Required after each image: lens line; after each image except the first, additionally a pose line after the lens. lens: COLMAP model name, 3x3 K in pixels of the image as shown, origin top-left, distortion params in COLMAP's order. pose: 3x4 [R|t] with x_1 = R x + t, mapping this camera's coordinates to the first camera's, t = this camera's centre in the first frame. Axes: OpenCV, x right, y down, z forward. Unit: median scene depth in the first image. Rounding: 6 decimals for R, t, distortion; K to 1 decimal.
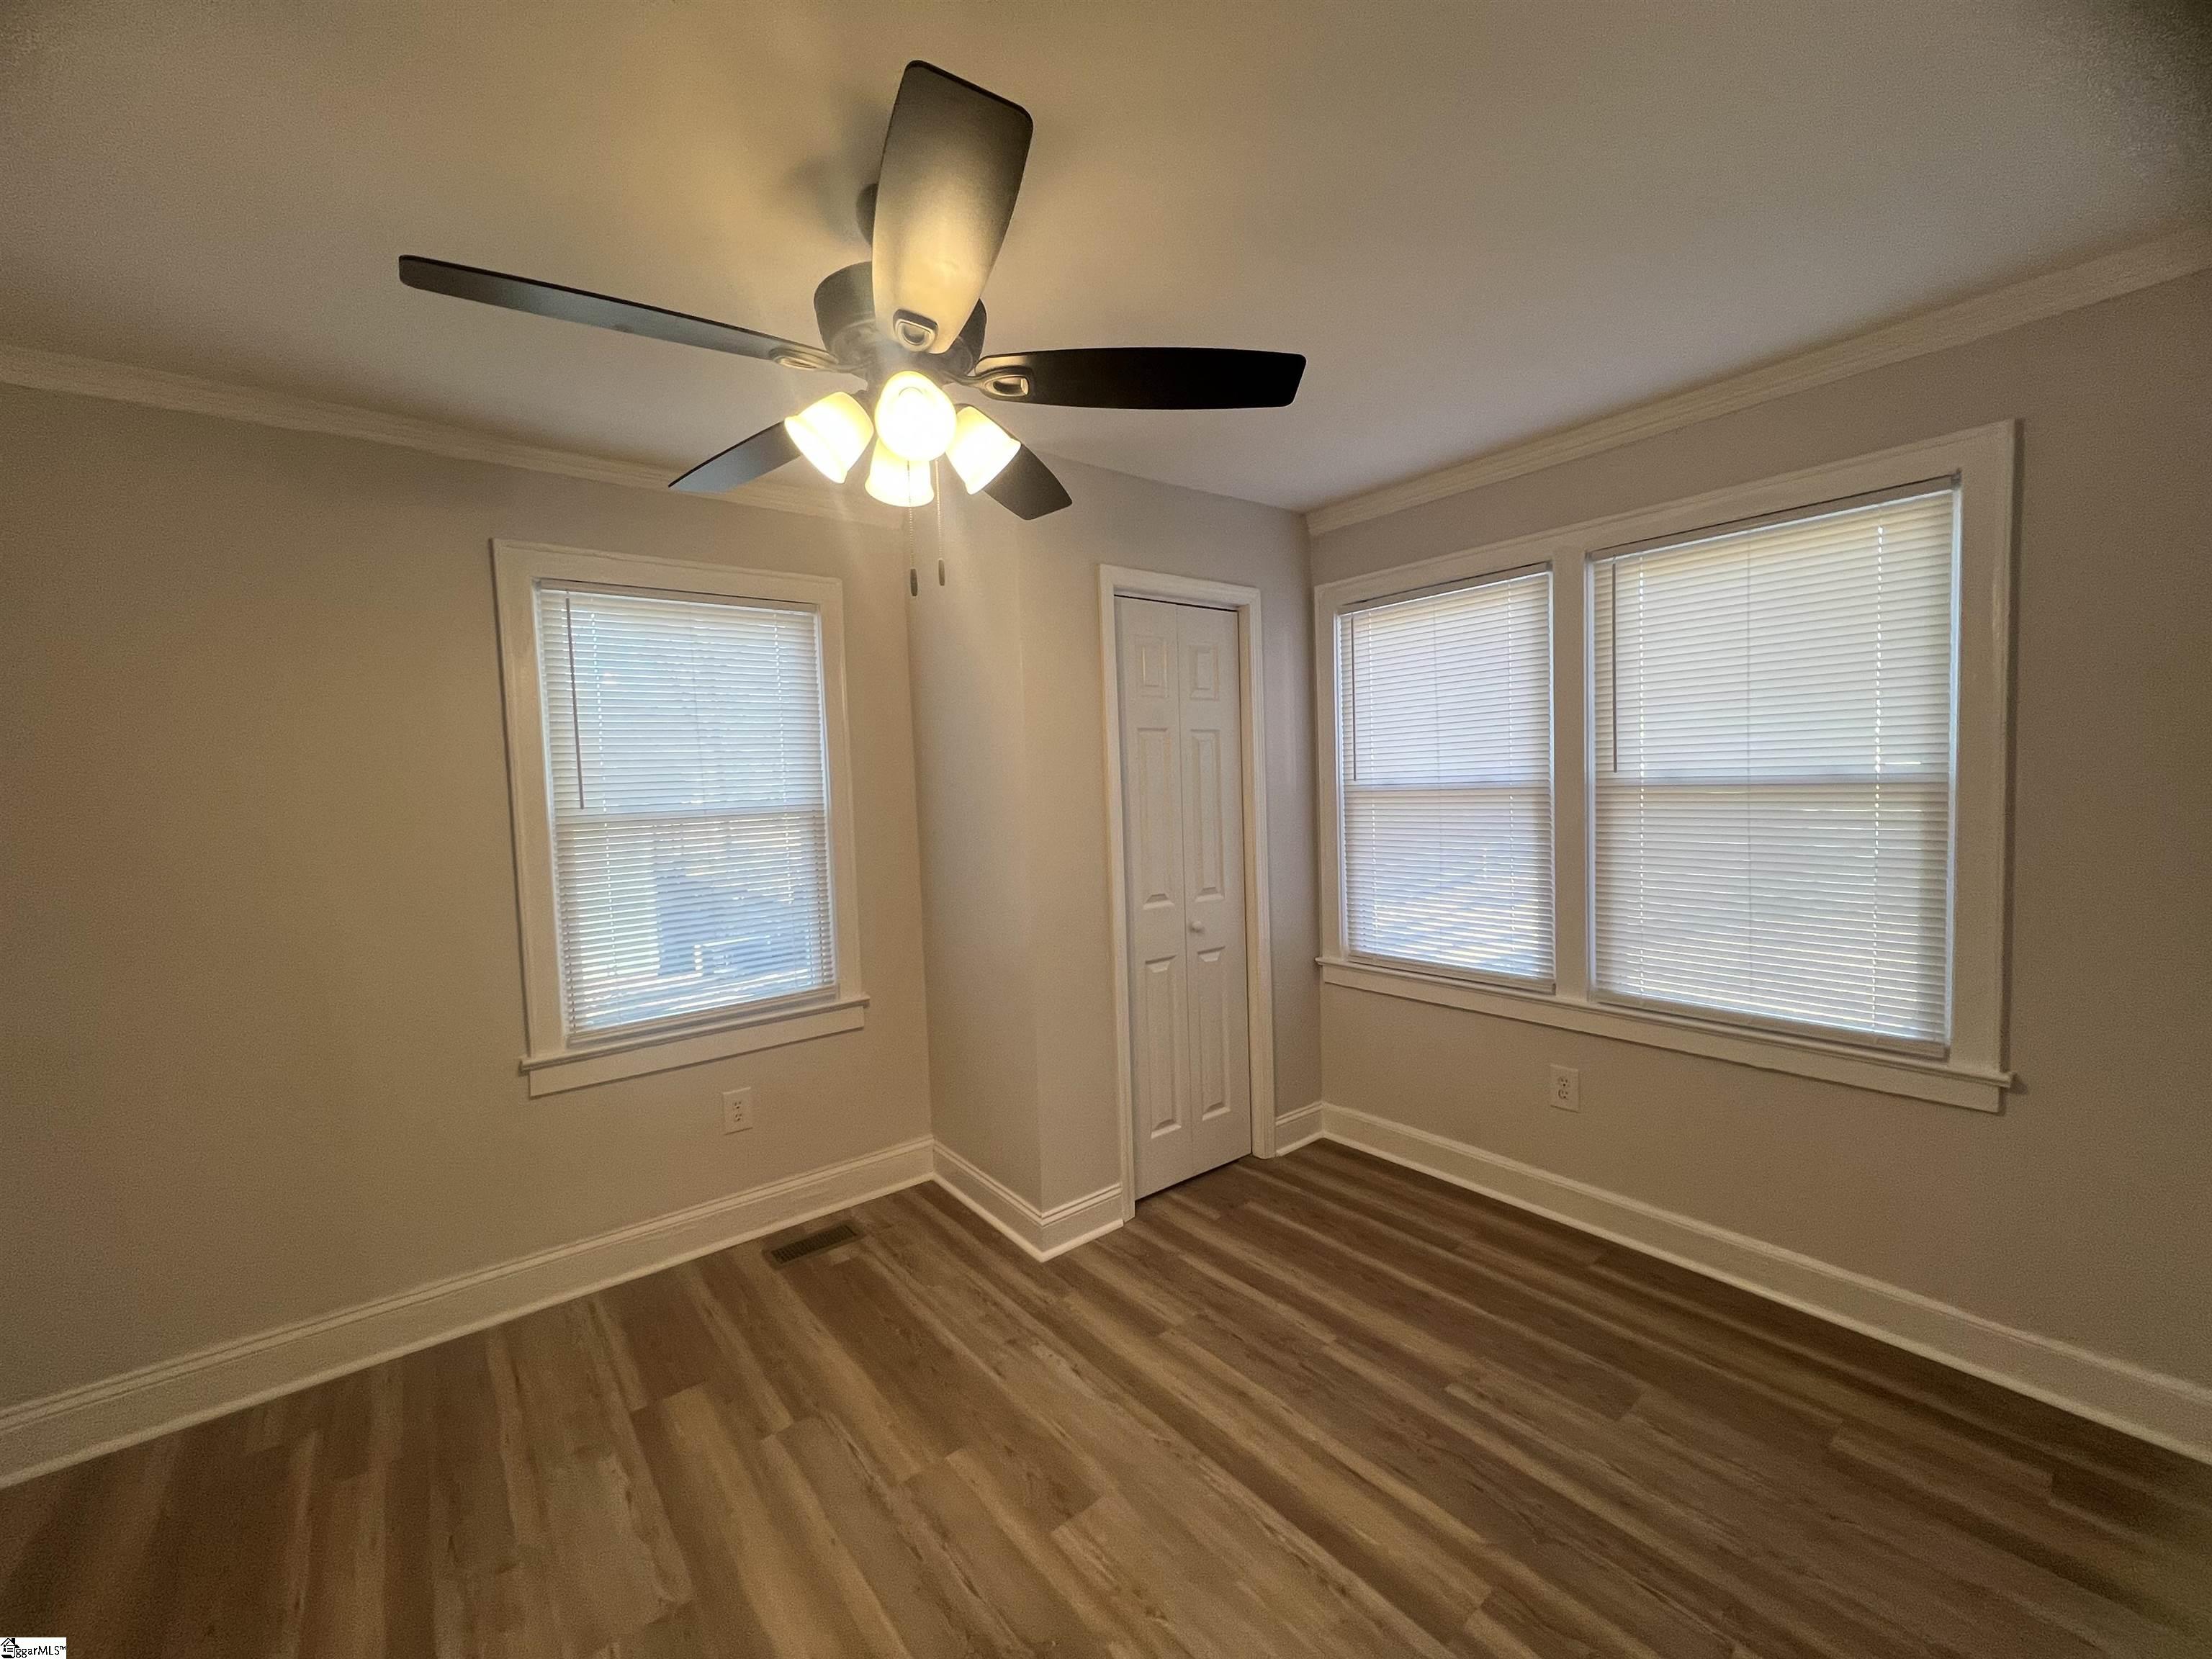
lens RADIAL K [[887.3, 0, 1111.5], [0, 887.3, 832.5], [0, 0, 1]] dist [-0.002646, -0.000359]
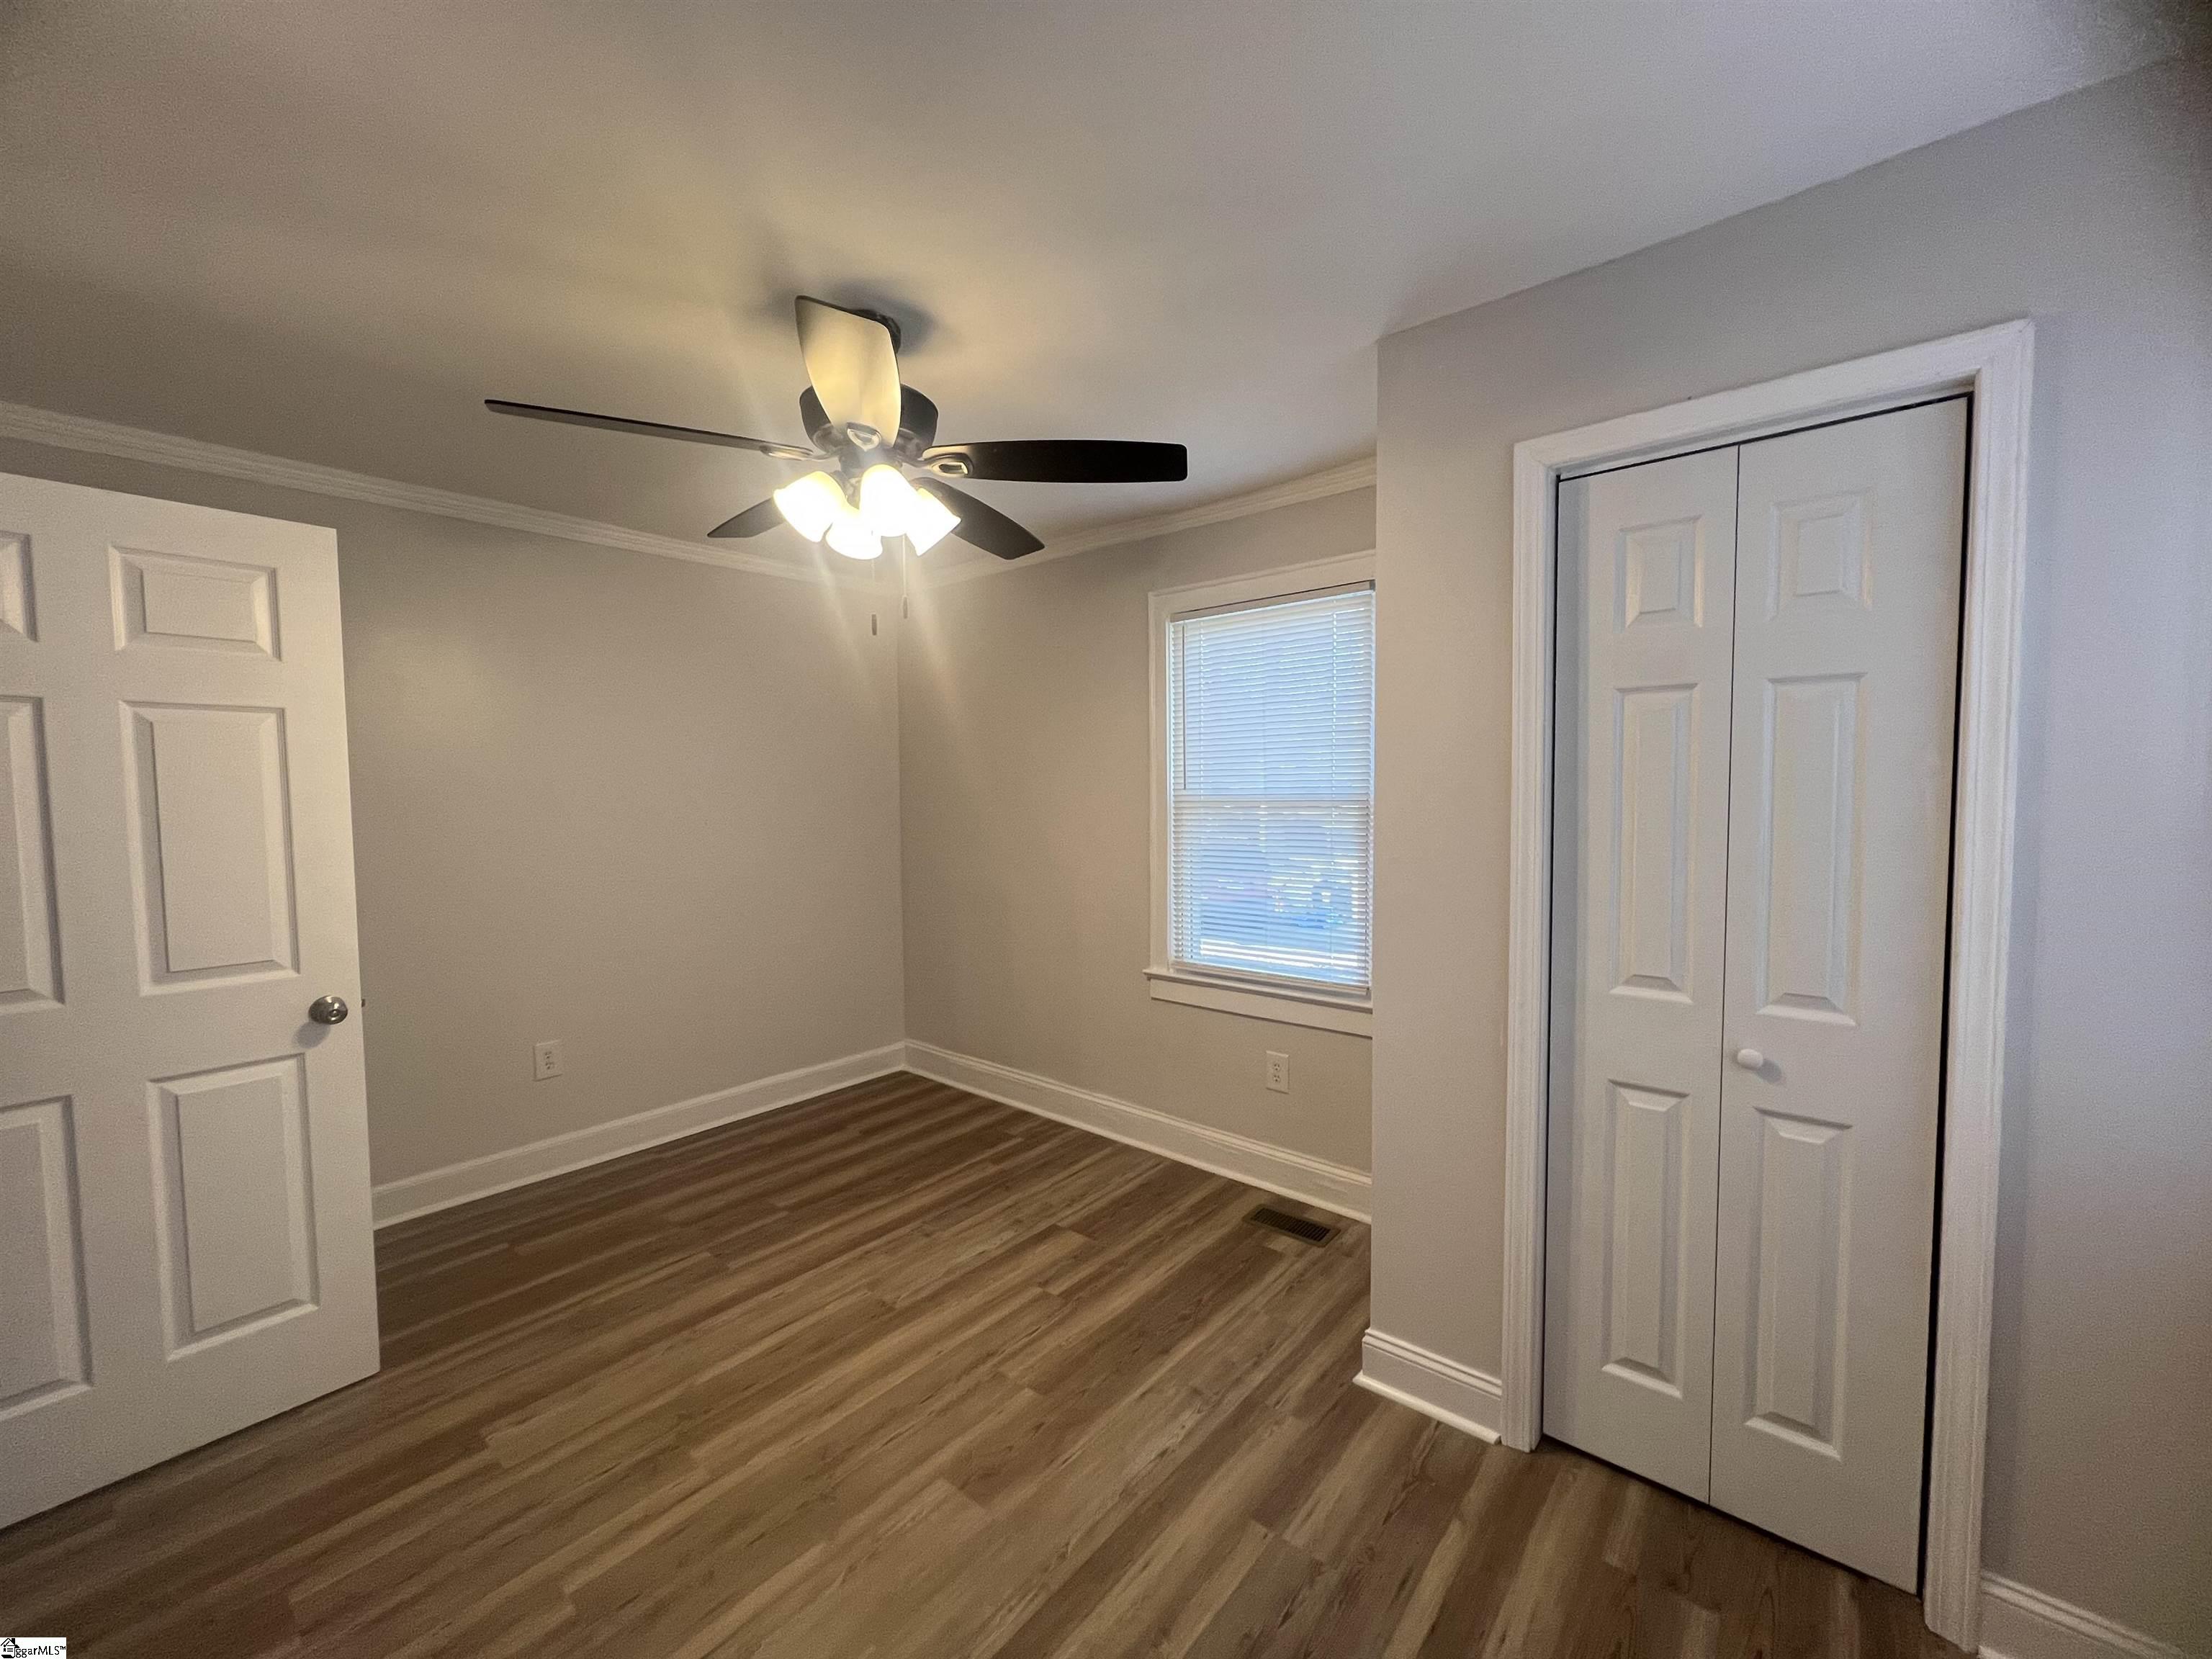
lens RADIAL K [[887.3, 0, 1111.5], [0, 887.3, 832.5], [0, 0, 1]] dist [-0.002646, -0.000359]
pose [[0.195163, 0.088534, -0.976767, 0.688903], [-0.051593, 0.995465, 0.079921, -0.065697], [0.979413, 0.034796, 0.198845, 0.689359]]
